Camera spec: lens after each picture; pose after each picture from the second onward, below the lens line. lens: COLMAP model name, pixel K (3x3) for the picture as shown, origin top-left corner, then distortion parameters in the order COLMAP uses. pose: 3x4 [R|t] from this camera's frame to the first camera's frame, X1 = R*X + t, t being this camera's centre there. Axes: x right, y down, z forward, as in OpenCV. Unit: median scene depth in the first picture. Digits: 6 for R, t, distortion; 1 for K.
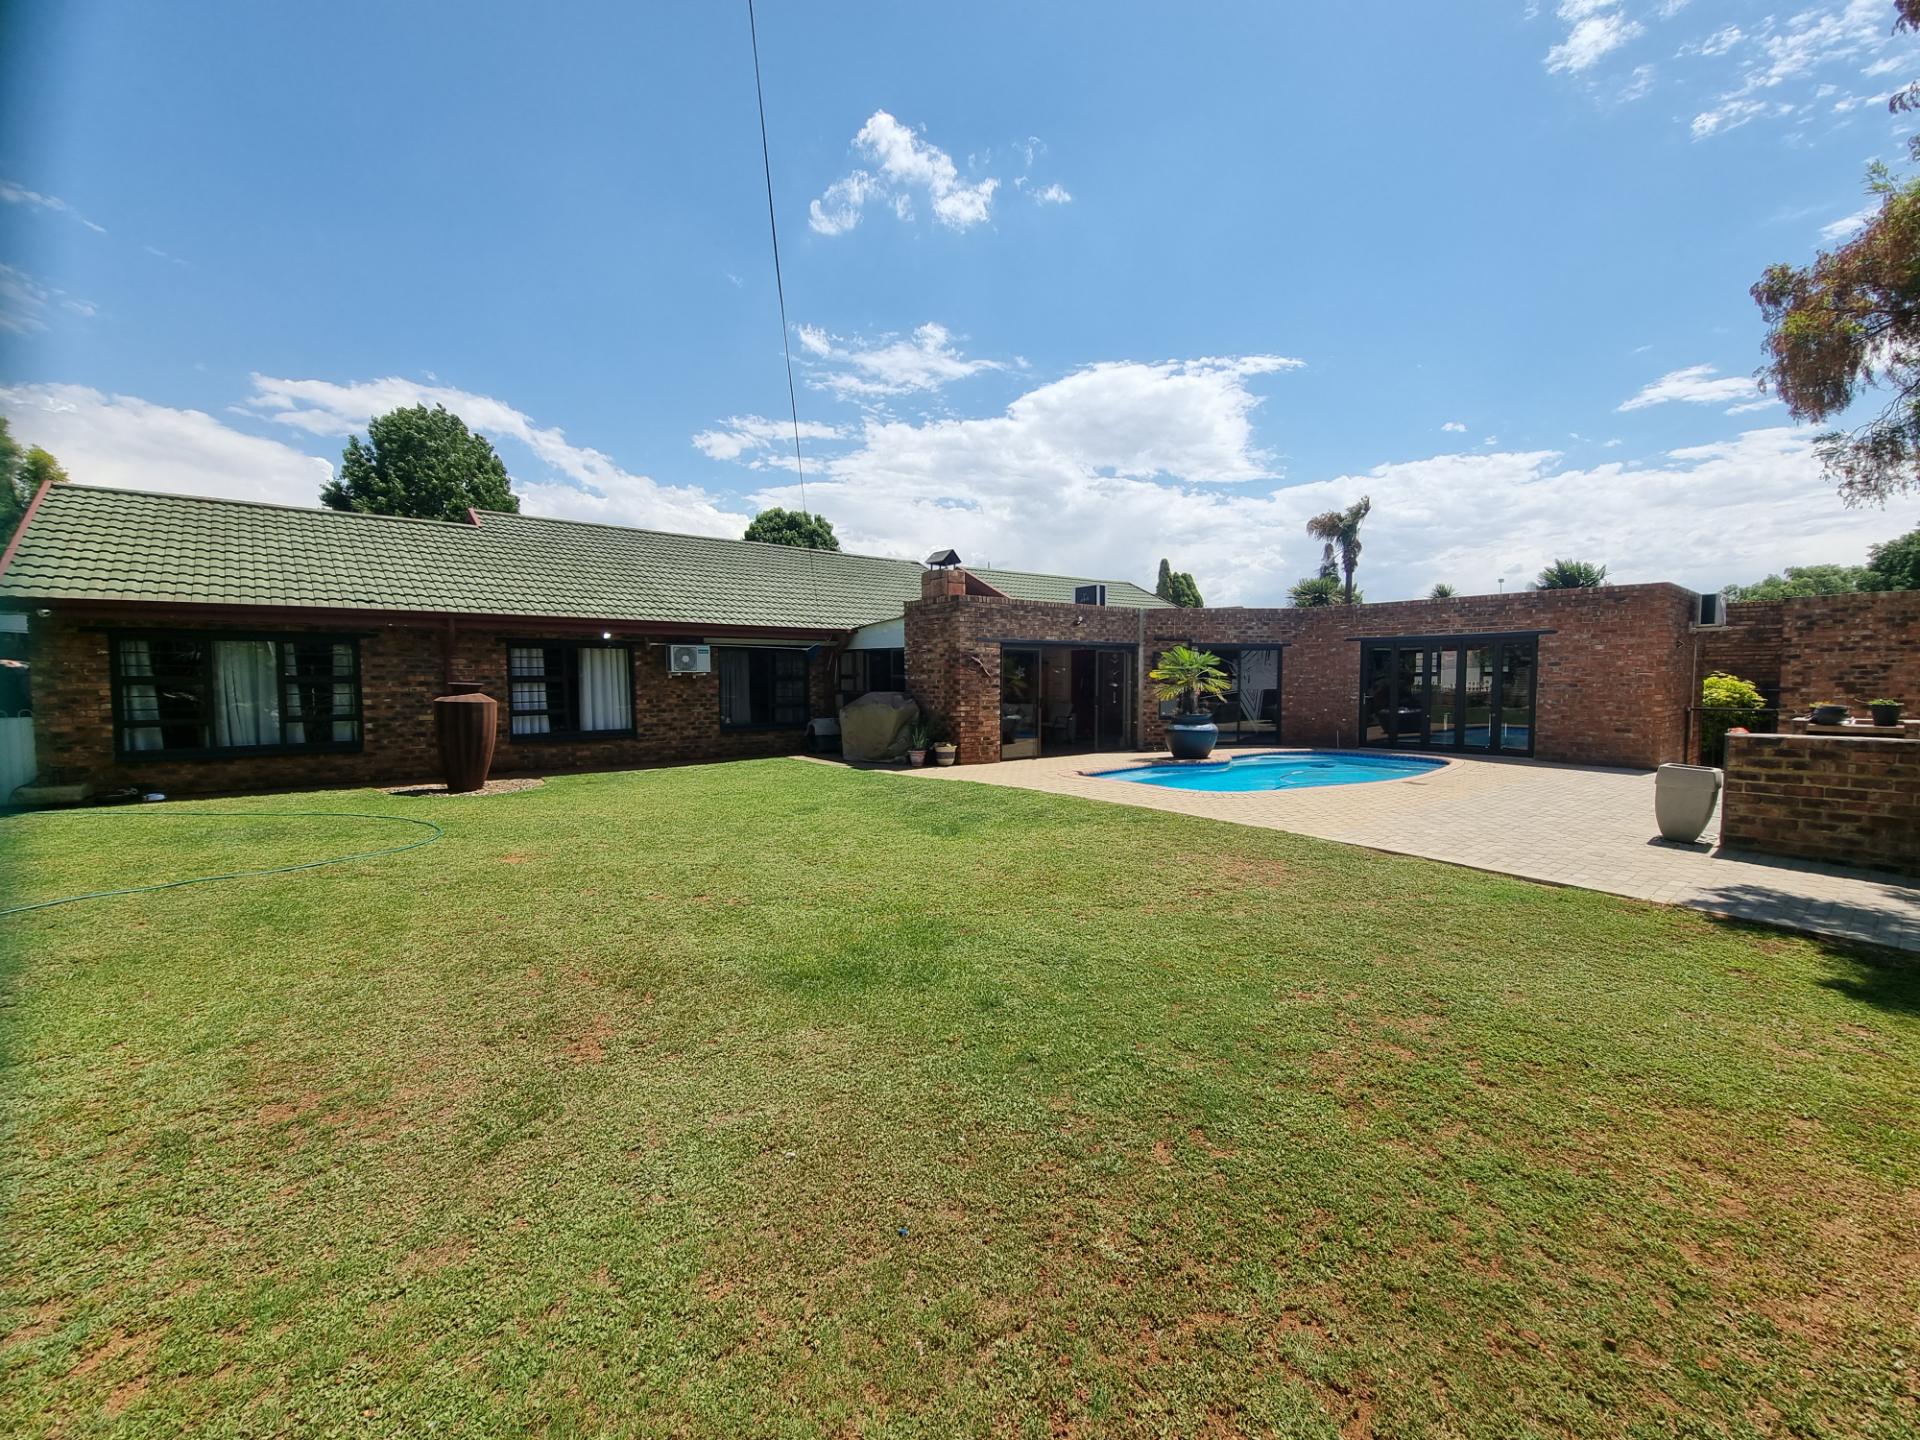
lens RADIAL K [[795.5, 0, 960.2], [0, 795.5, 725.7], [0, 0, 1]] dist [-0.005371, 0.000002]
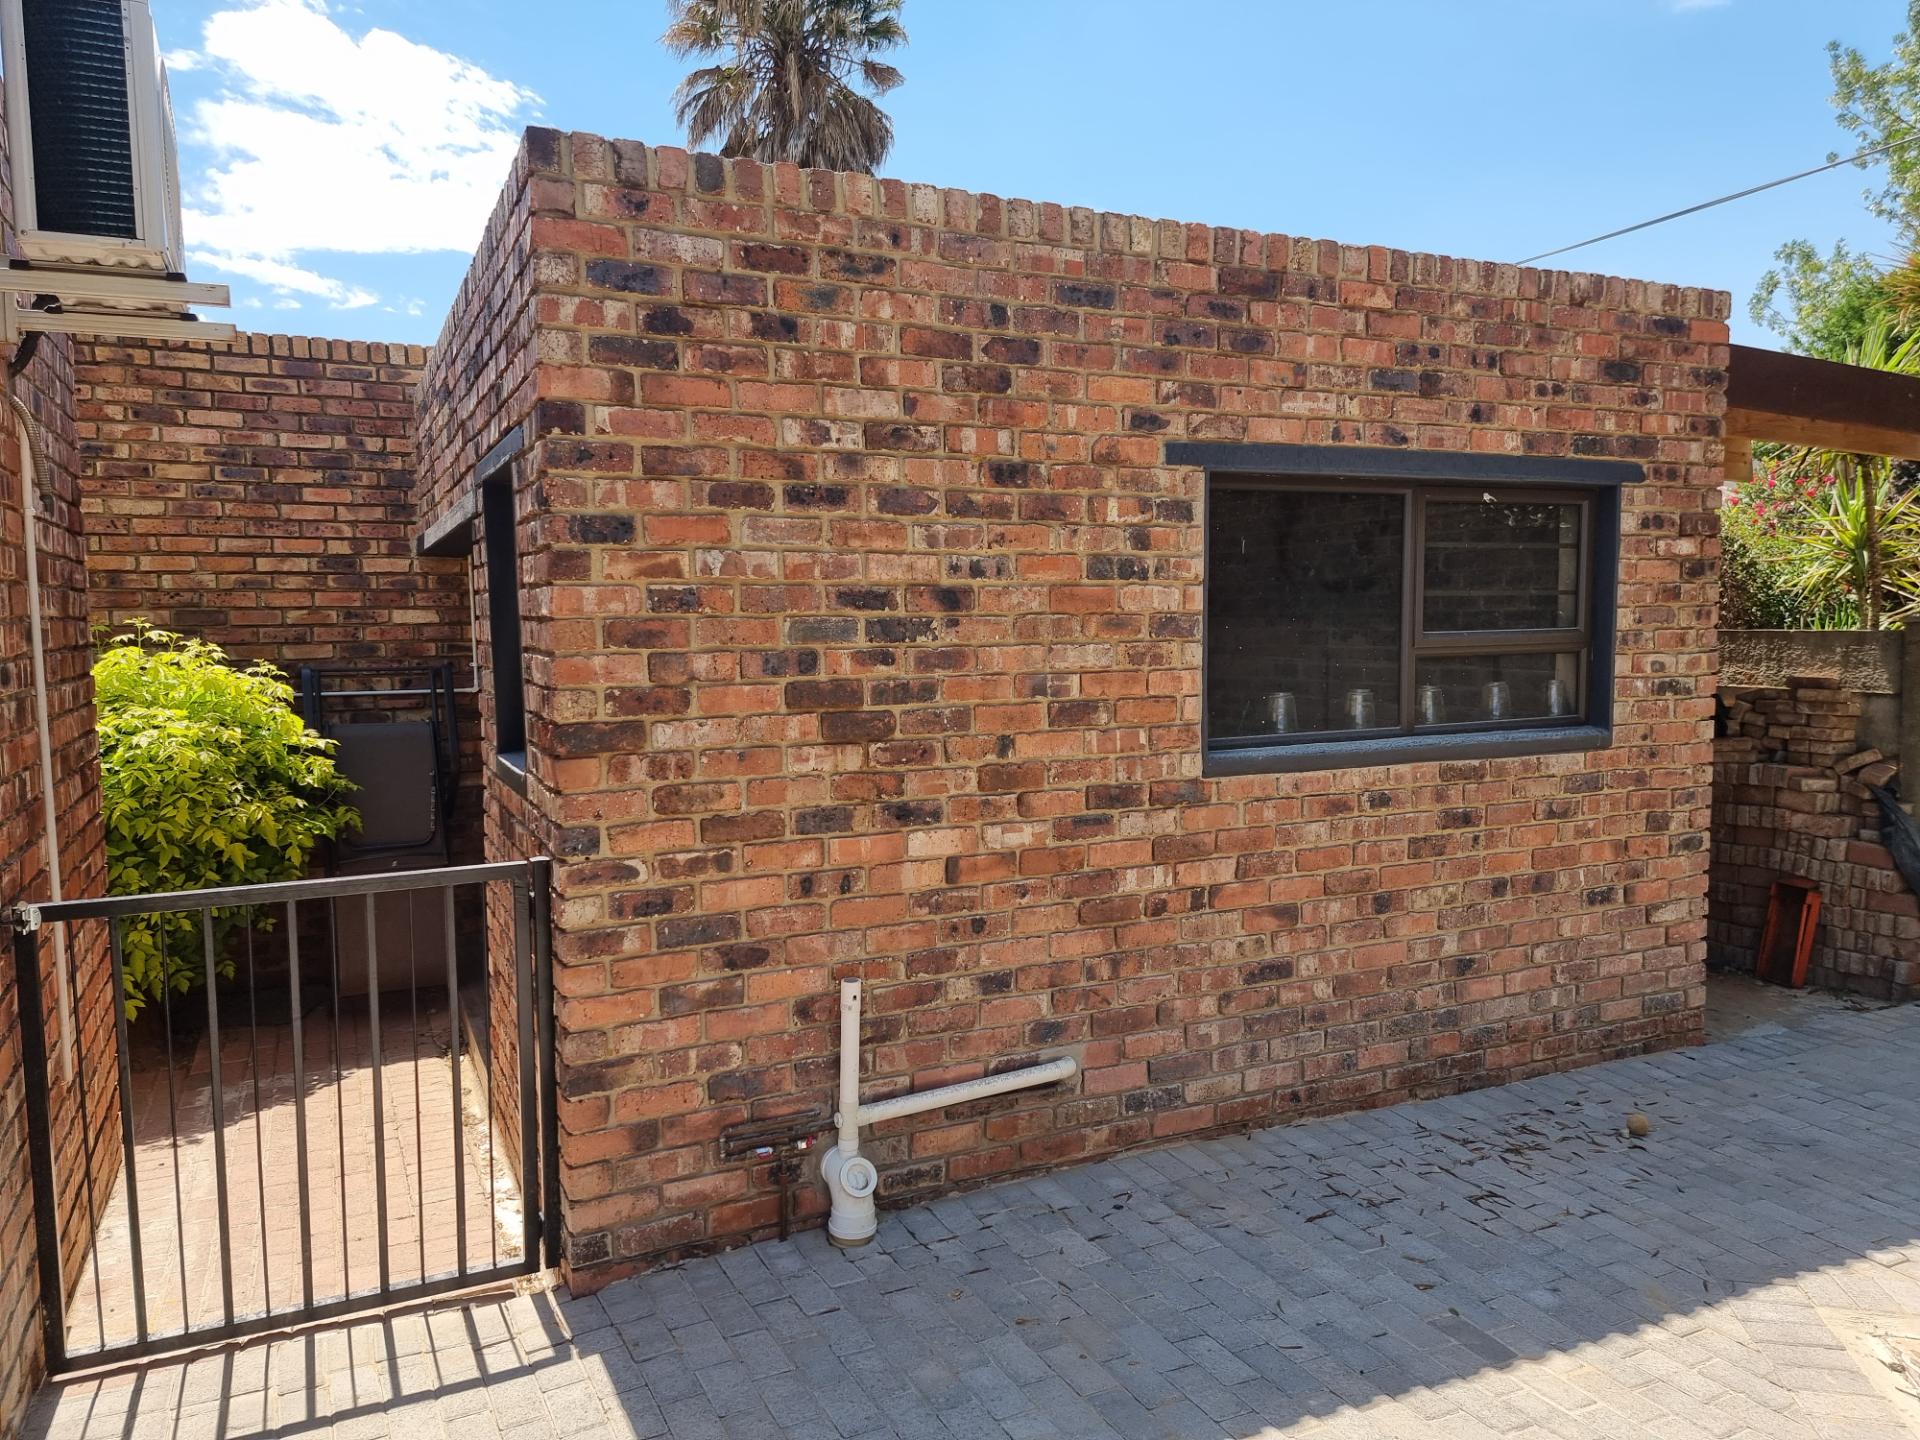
lens RADIAL K [[1325.0, 0, 968.3], [0, 1325.0, 745.0], [0, 0, 1]] dist [0.063077, -0.000958]
pose [[0.228126, -0.091127, 0.969358, 0.716164], [0.066790, 0.994730, 0.077794, -0.053392], [-0.971338, 0.046997, 0.233010, 0.769592]]
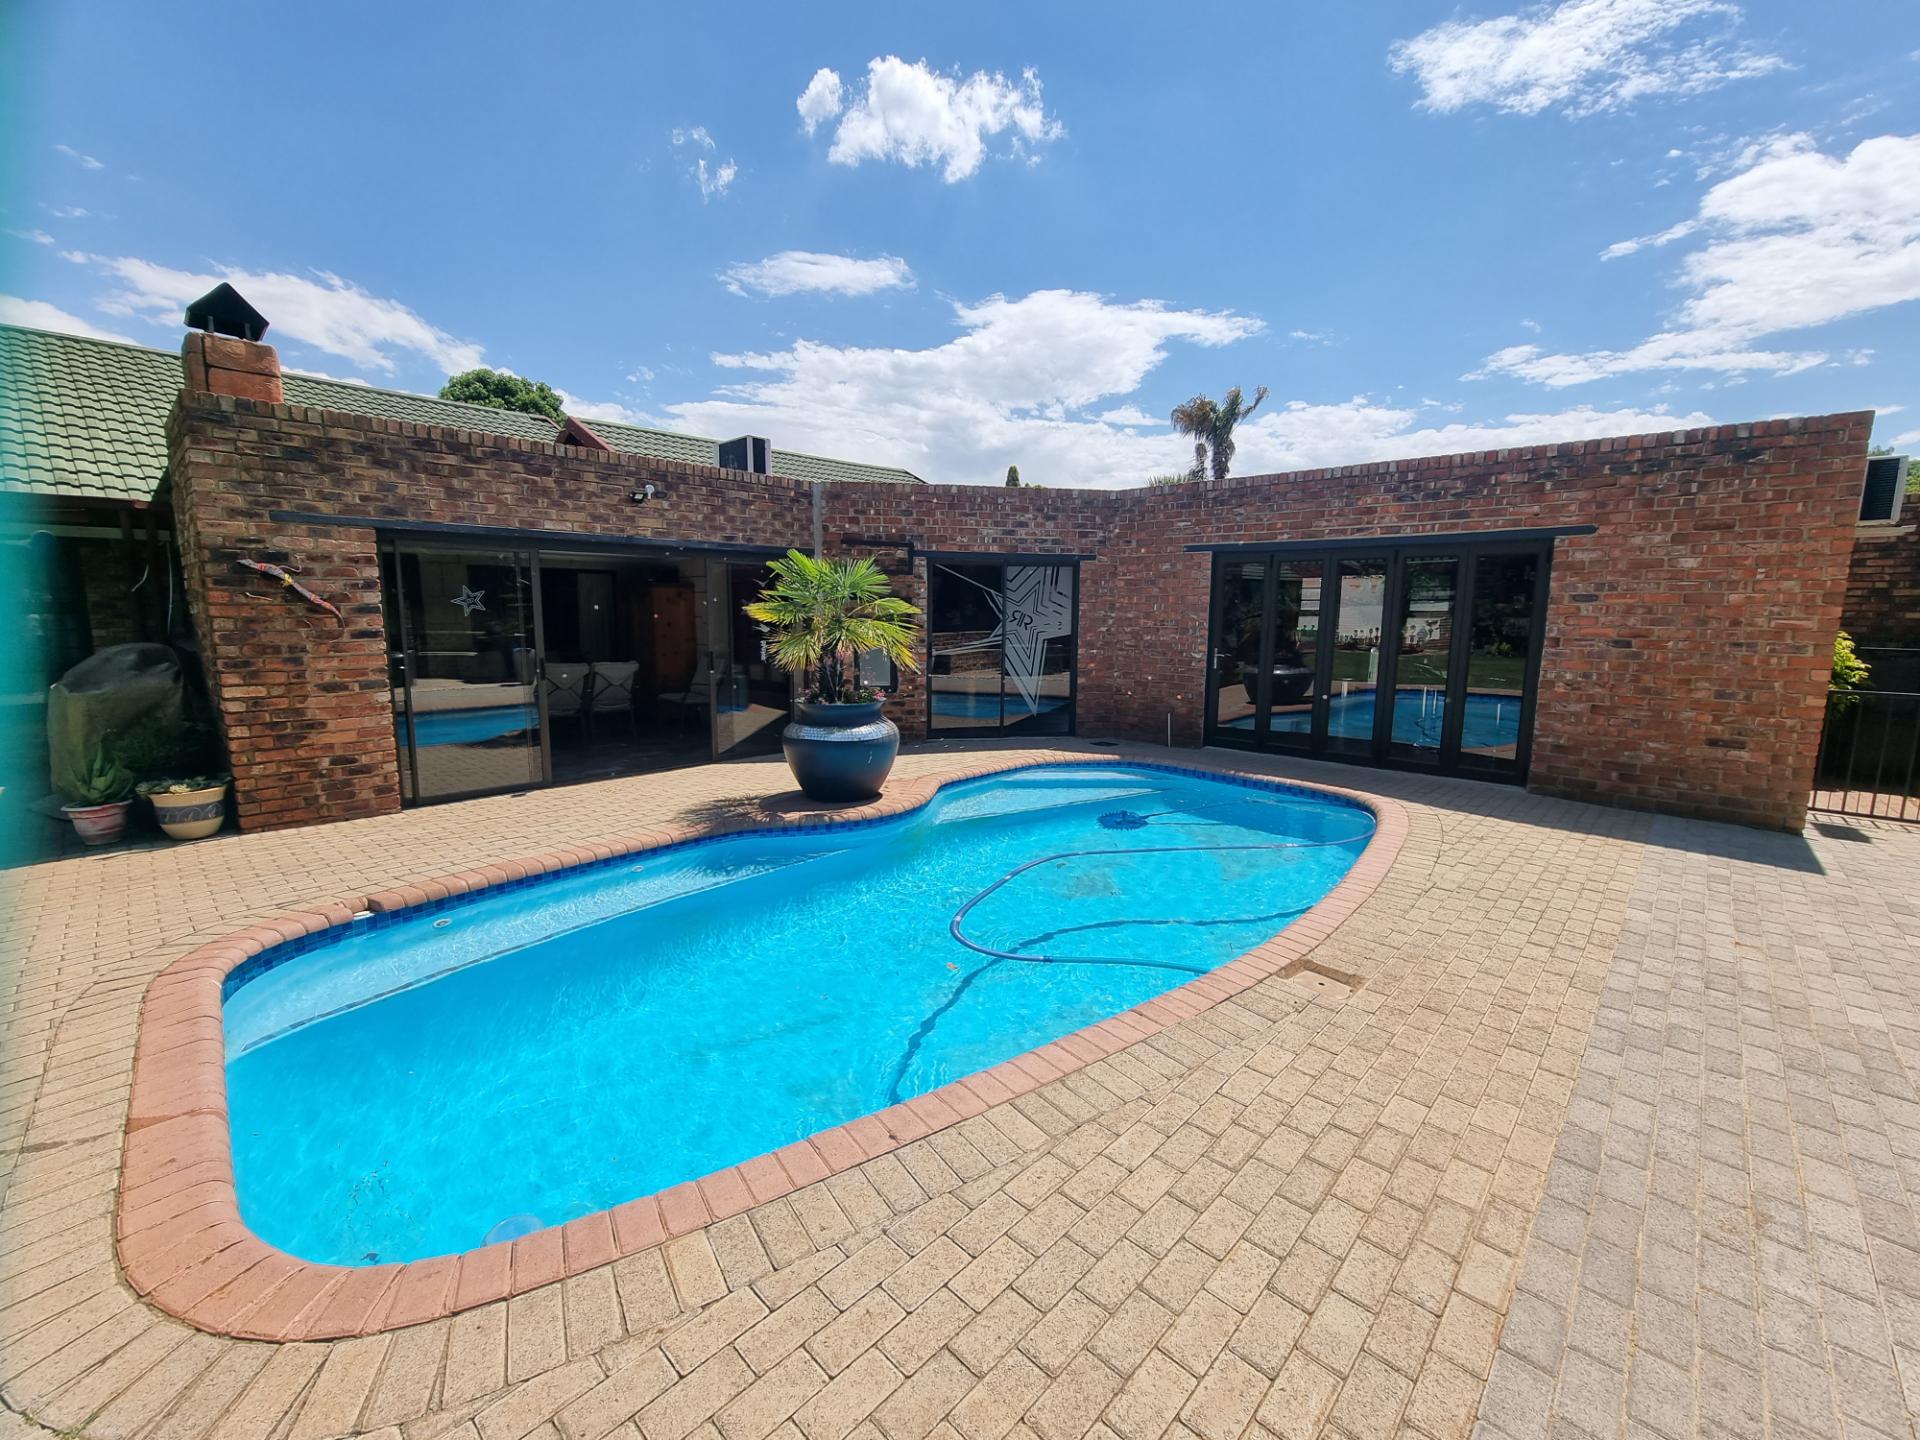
lens RADIAL K [[795.5, 0, 960.2], [0, 795.5, 725.7], [0, 0, 1]] dist [-0.005371, 0.000002]
pose [[0.991028, -0.007920, 0.133422, 0.297092], [-0.003761, 0.996195, 0.087074, -0.039365], [-0.133604, -0.086795, 0.987227, 0.545226]]
